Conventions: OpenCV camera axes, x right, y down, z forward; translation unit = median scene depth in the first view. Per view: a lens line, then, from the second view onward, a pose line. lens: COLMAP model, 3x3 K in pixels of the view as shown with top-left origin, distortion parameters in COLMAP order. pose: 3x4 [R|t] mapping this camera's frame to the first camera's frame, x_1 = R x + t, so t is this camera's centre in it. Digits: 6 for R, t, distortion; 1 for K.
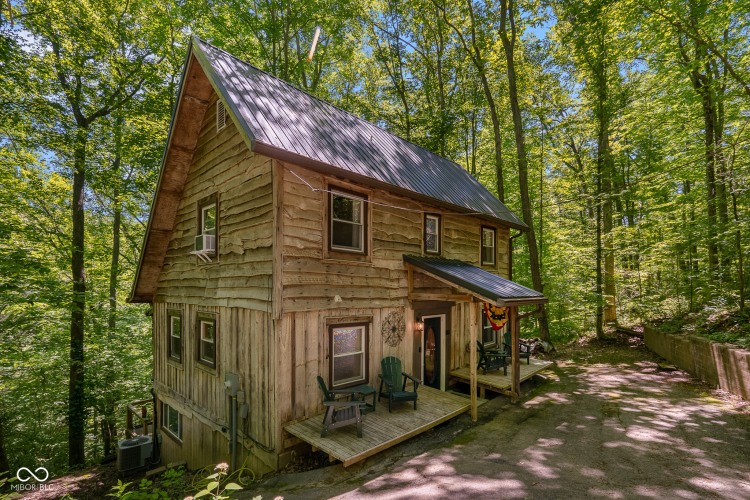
lens RADIAL K [[351.8, 0, 375.7], [0, 351.8, 303.8], [0, 0, 1]] dist [0.000274, 0.000018]
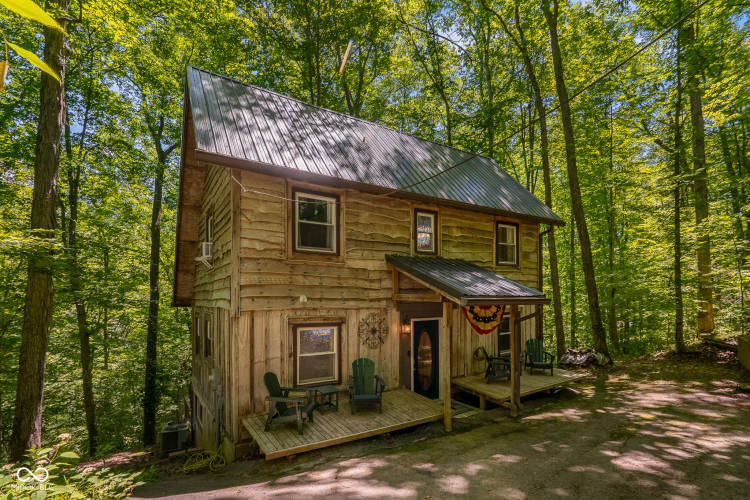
lens RADIAL K [[352.3, 0, 373.5], [0, 352.3, 312.6], [0, 0, 1]] dist [0.000561, 0.000160]
pose [[0.971174, 0.002812, -0.238354, 0.287114], [-0.003471, 0.999991, -0.002344, 0.023689], [0.238346, 0.003104, 0.971175, 0.050315]]
